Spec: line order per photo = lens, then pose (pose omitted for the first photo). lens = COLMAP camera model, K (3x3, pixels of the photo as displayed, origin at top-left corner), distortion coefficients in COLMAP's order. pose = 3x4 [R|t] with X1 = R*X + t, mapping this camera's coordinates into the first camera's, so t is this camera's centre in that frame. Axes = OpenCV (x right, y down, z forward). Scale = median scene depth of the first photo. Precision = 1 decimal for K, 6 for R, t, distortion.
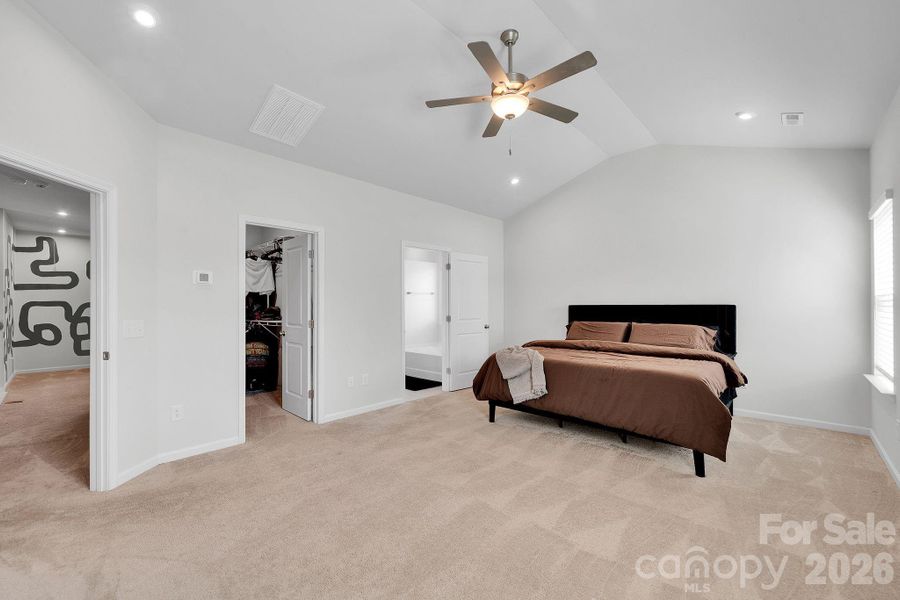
lens RADIAL K [[373.7, 0, 455.1], [0, 373.7, 305.9], [0, 0, 1]] dist [0.002824, 0.000370]
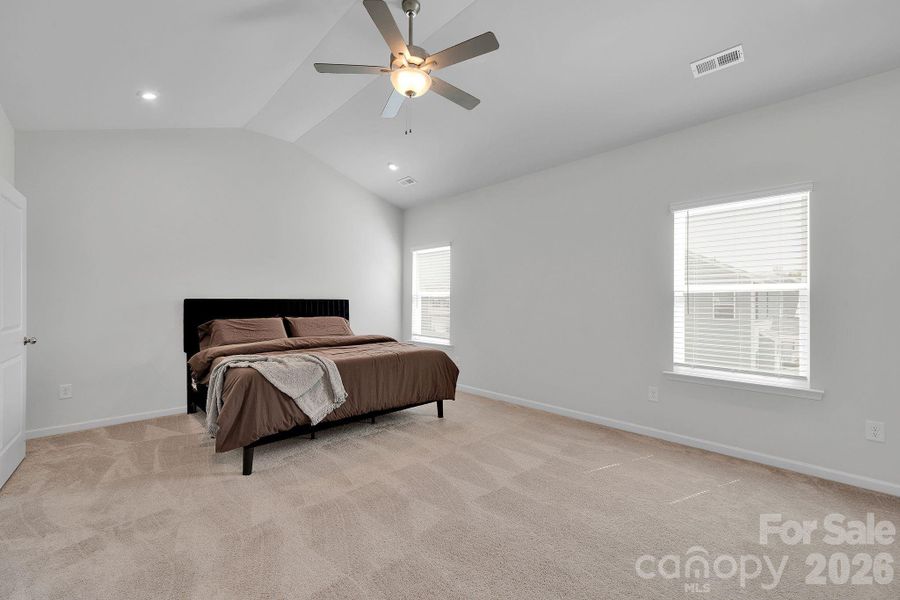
lens RADIAL K [[373.7, 0, 450.0], [0, 373.7, 300.5], [0, 0, 1]] dist [0.002824, 0.000370]
pose [[0.062301, 0.001912, 0.998056, -0.642143], [0.000037, 0.999998, -0.001918, 0.003476], [-0.998057, 0.000157, 0.062301, 0.709593]]
